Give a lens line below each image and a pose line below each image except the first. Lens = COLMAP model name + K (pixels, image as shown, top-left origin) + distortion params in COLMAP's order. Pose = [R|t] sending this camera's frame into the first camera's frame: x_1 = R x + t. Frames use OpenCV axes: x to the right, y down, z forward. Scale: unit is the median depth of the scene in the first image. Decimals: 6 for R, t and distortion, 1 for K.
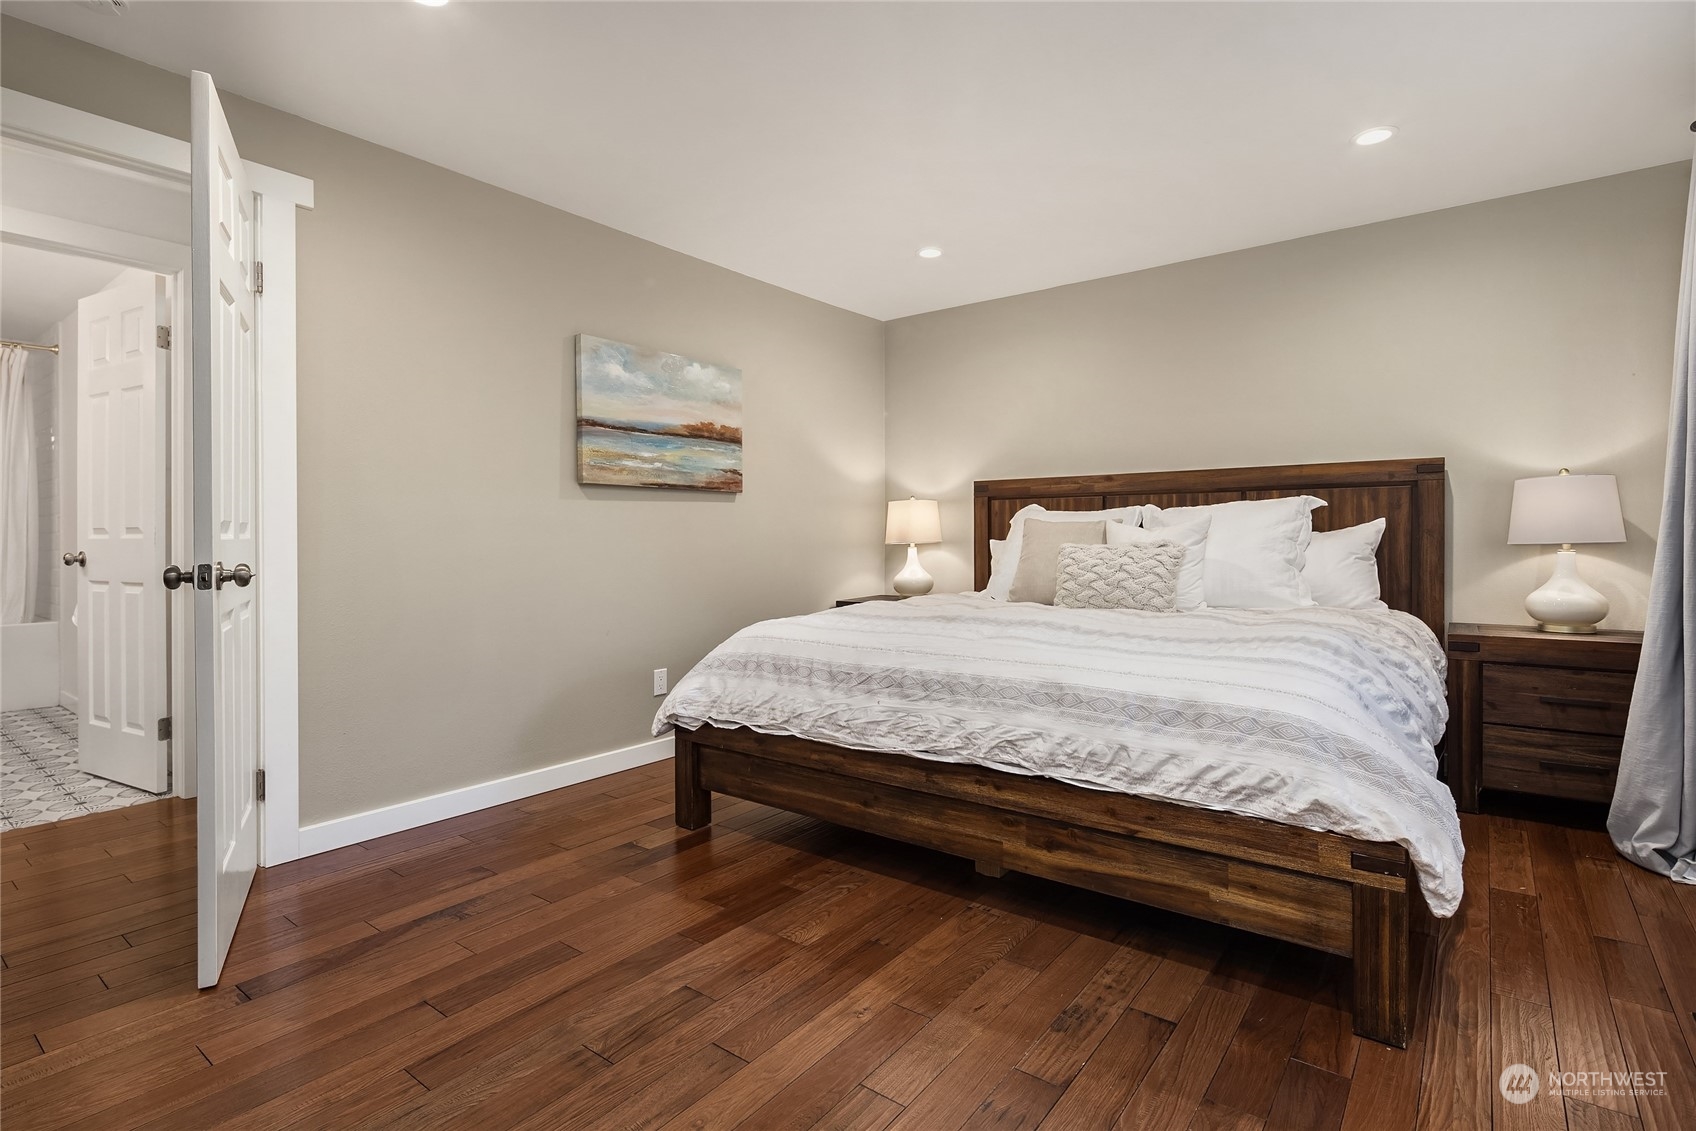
lens RADIAL K [[822.8, 0, 853.4], [0, 822.8, 546.4], [0, 0, 1]] dist [0.003036, -0.000416]
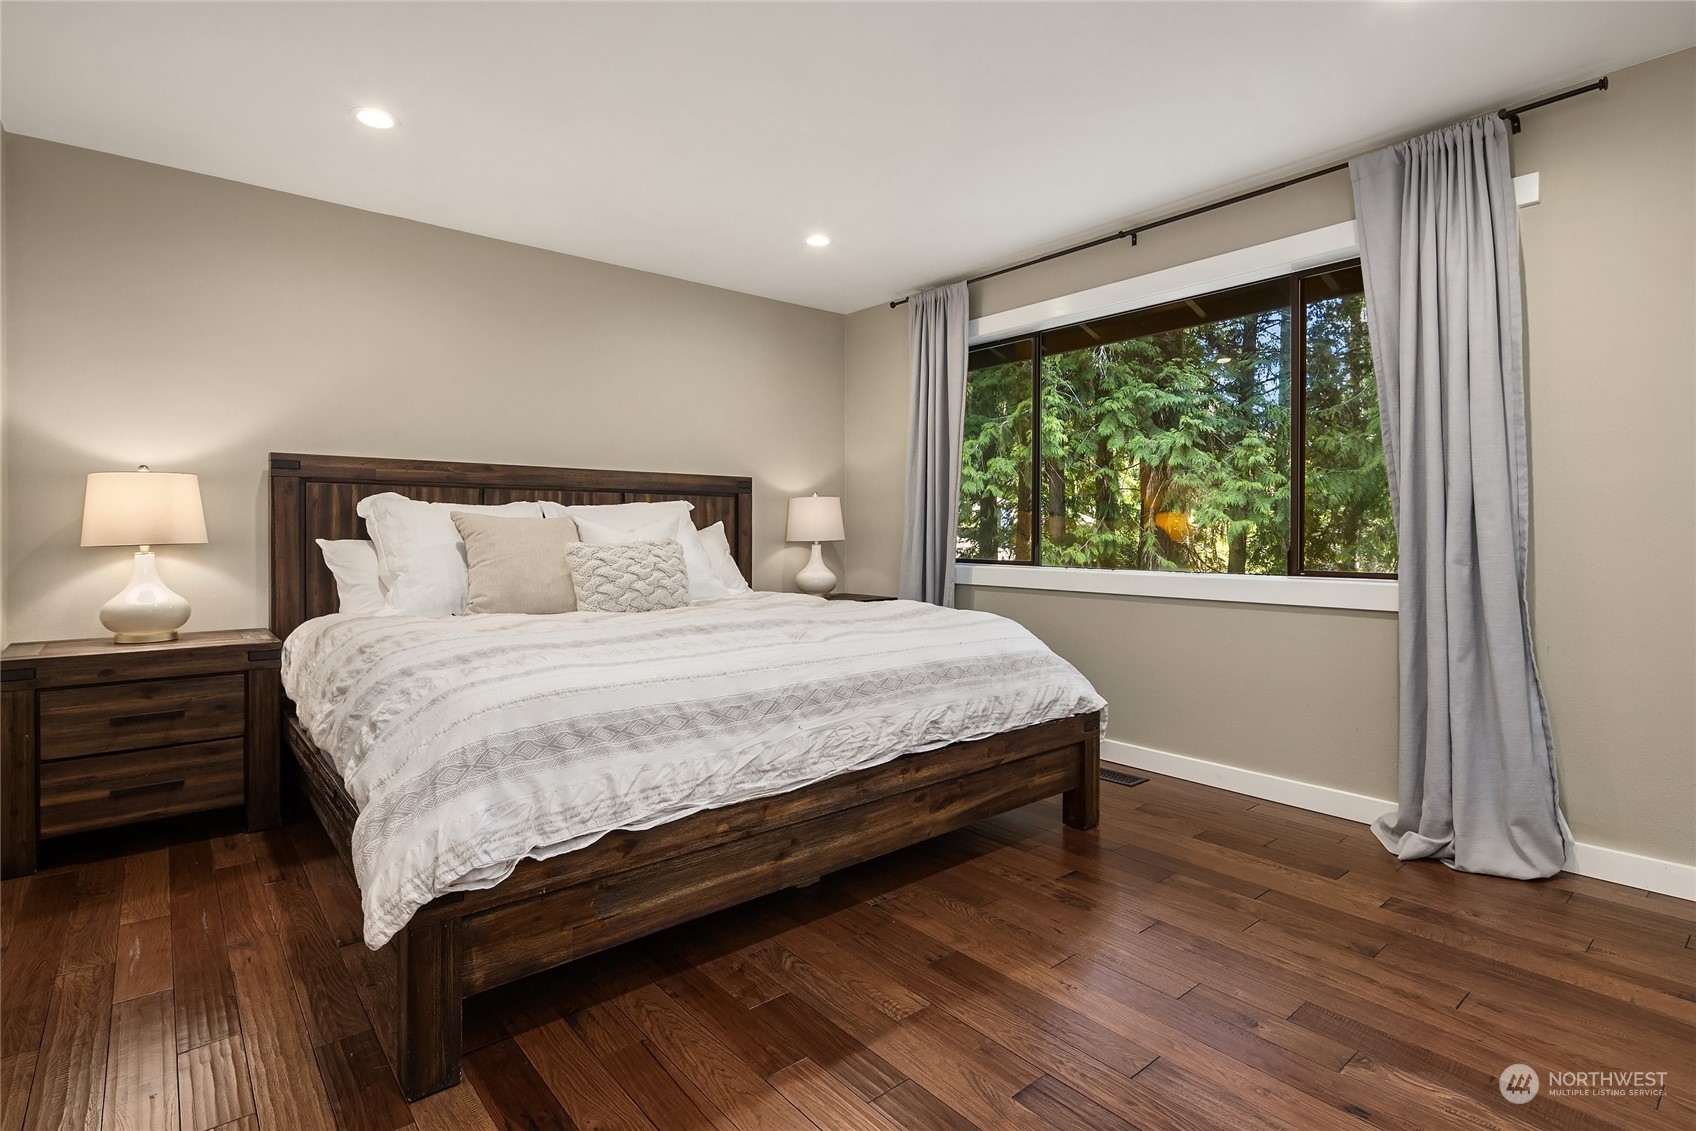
lens RADIAL K [[822.8, 0, 853.4], [0, 822.8, 546.4], [0, 0, 1]] dist [0.003036, -0.000416]
pose [[0.213149, -0.006952, 0.976995, -0.773136], [0.010012, 0.999938, 0.004931, -0.001234], [-0.976968, 0.008731, 0.213205, 0.749029]]
